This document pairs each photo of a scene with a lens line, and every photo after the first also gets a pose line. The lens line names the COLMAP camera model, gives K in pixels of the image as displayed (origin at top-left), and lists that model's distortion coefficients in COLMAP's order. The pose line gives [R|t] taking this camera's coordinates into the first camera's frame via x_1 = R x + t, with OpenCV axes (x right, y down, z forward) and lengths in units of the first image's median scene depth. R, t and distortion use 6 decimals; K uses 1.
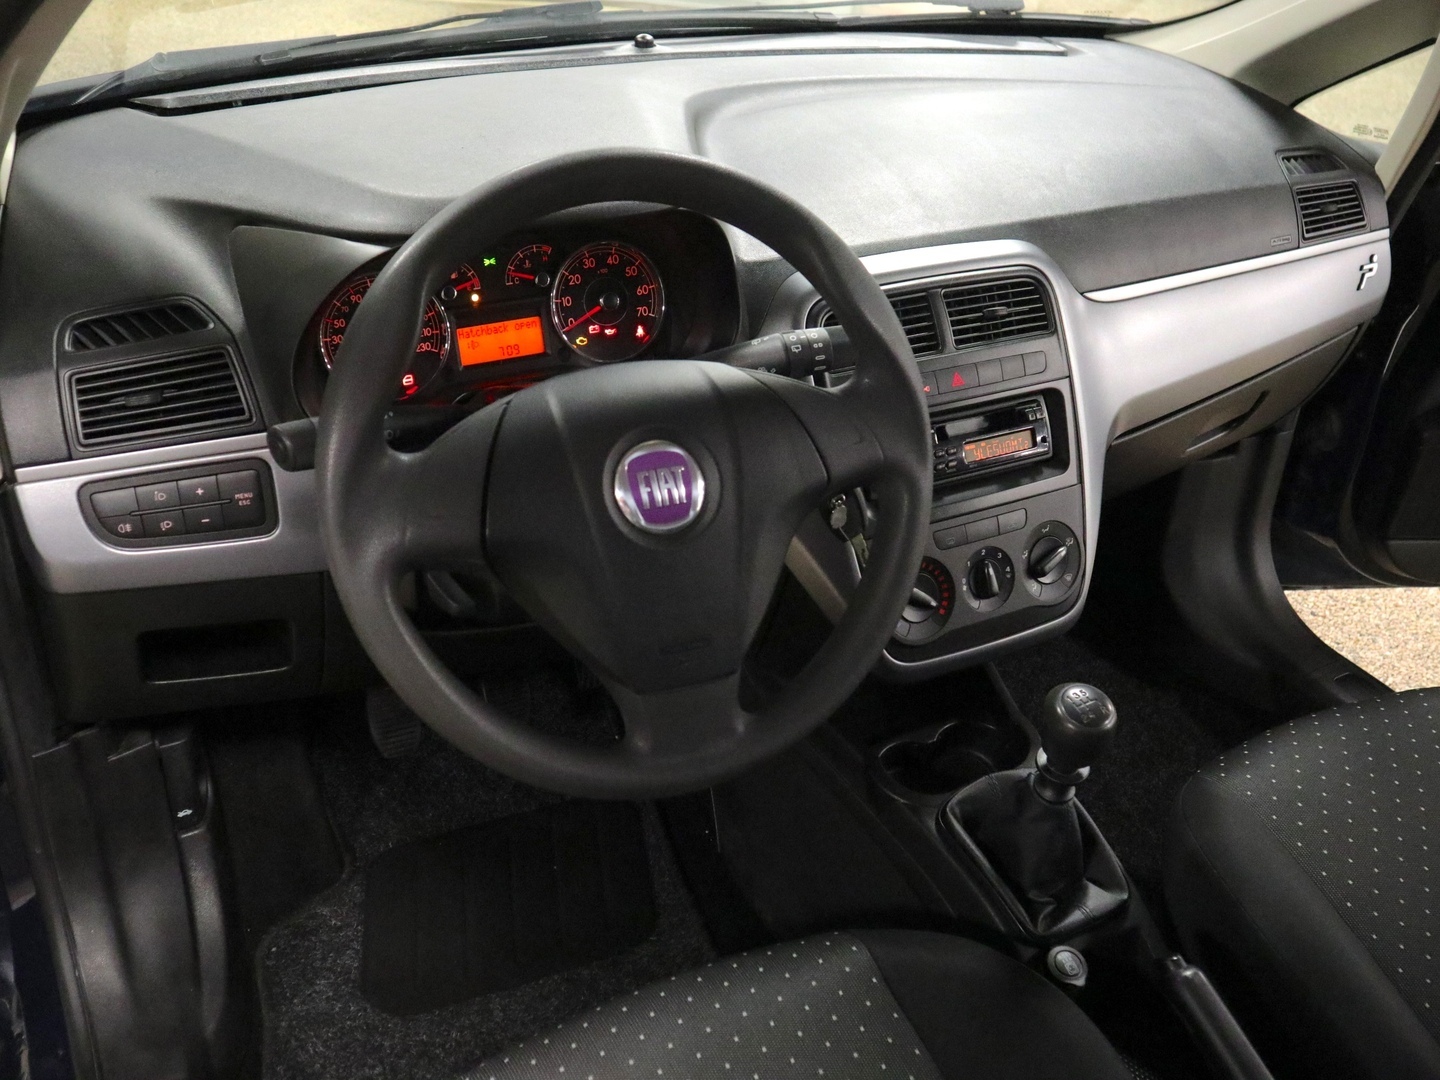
lens RADIAL K [[1408.3, 0, 725.8], [0, 1408.3, 532.2], [0, 0, 1]] dist [-0.033687, 0.000000]
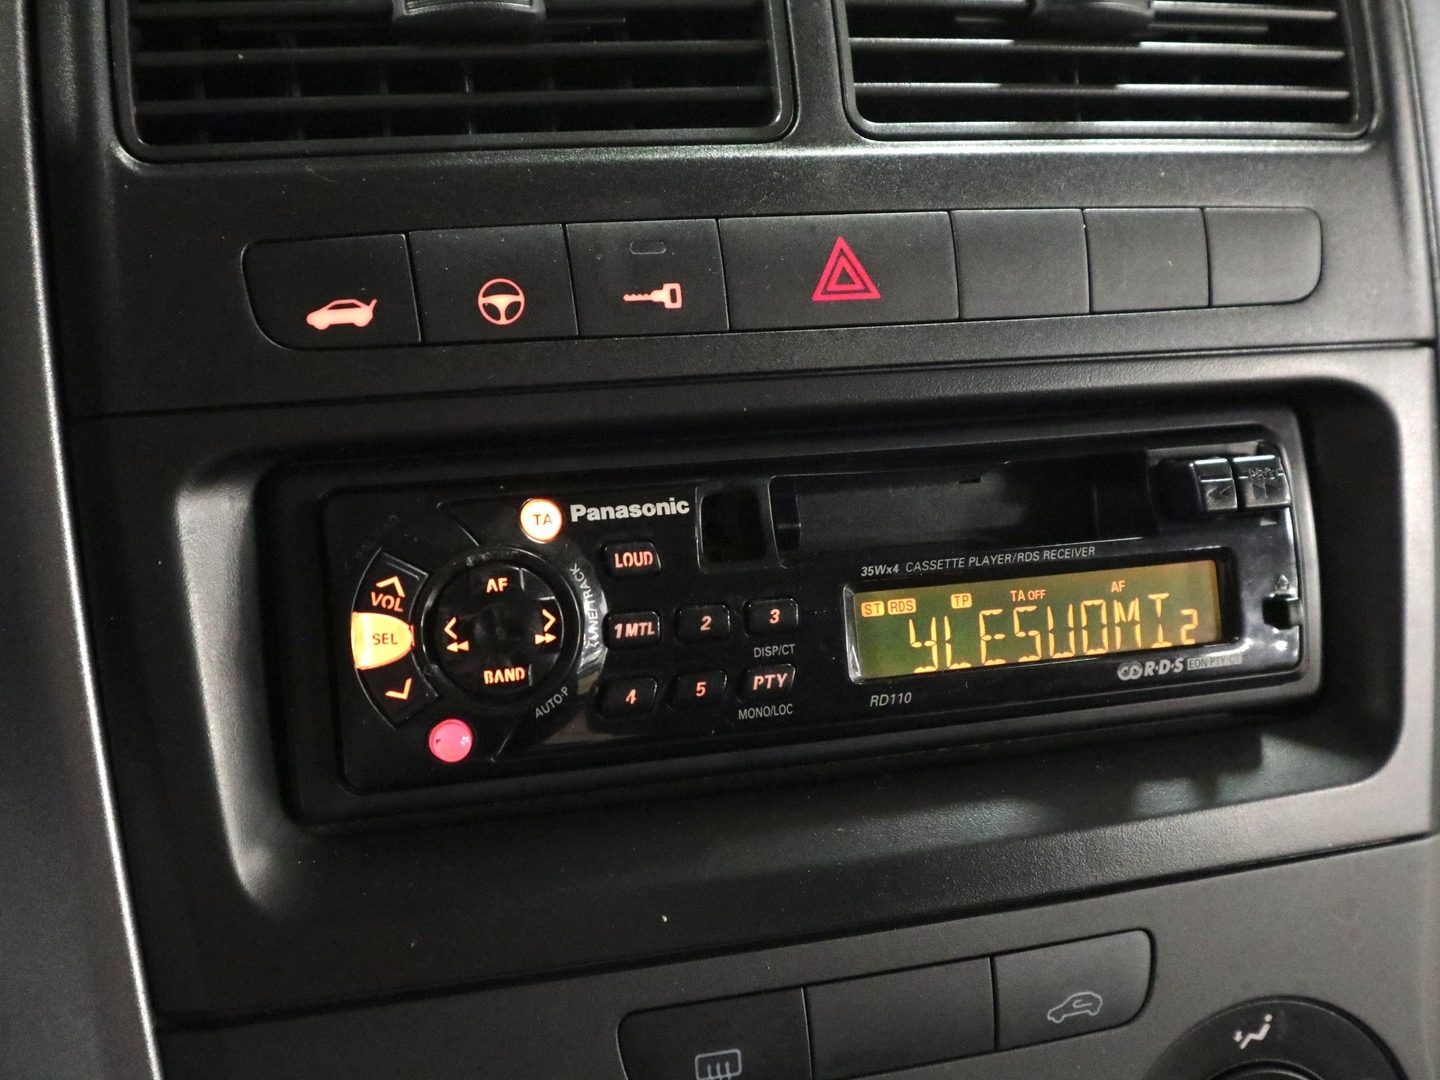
lens RADIAL K [[1651.2, 0, 718.6], [0, 1651.2, 533.1], [0, 0, 1]] dist [-0.011585, 0.000000]
pose [[0.976204, 0.099687, -0.192582, 0.202254], [-0.116542, 0.990098, -0.078250, -0.051122], [0.182874, 0.098832, 0.978156, 0.784945]]
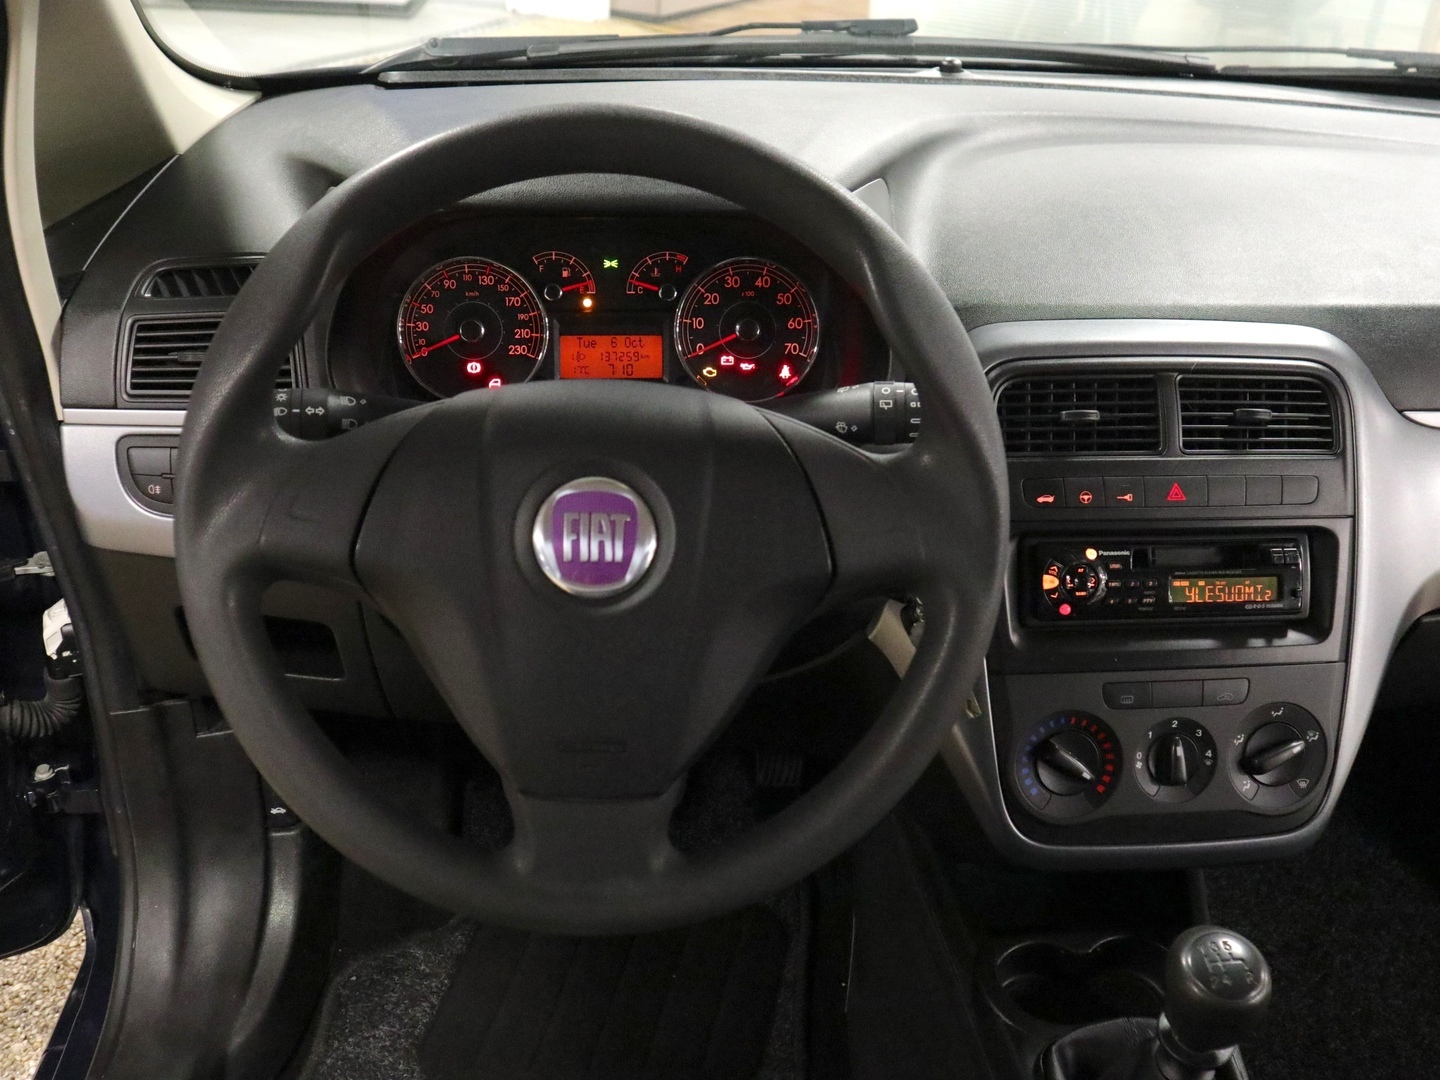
lens RADIAL K [[1408.3, 0, 717.6], [0, 1408.3, 533.4], [0, 0, 1]] dist [-0.033687, 0.000000]
pose [[0.922372, 0.173785, -0.345005, 0.206854], [-0.194097, 0.980665, -0.024939, -0.020378], [0.334001, 0.089967, 0.938269, 0.213867]]
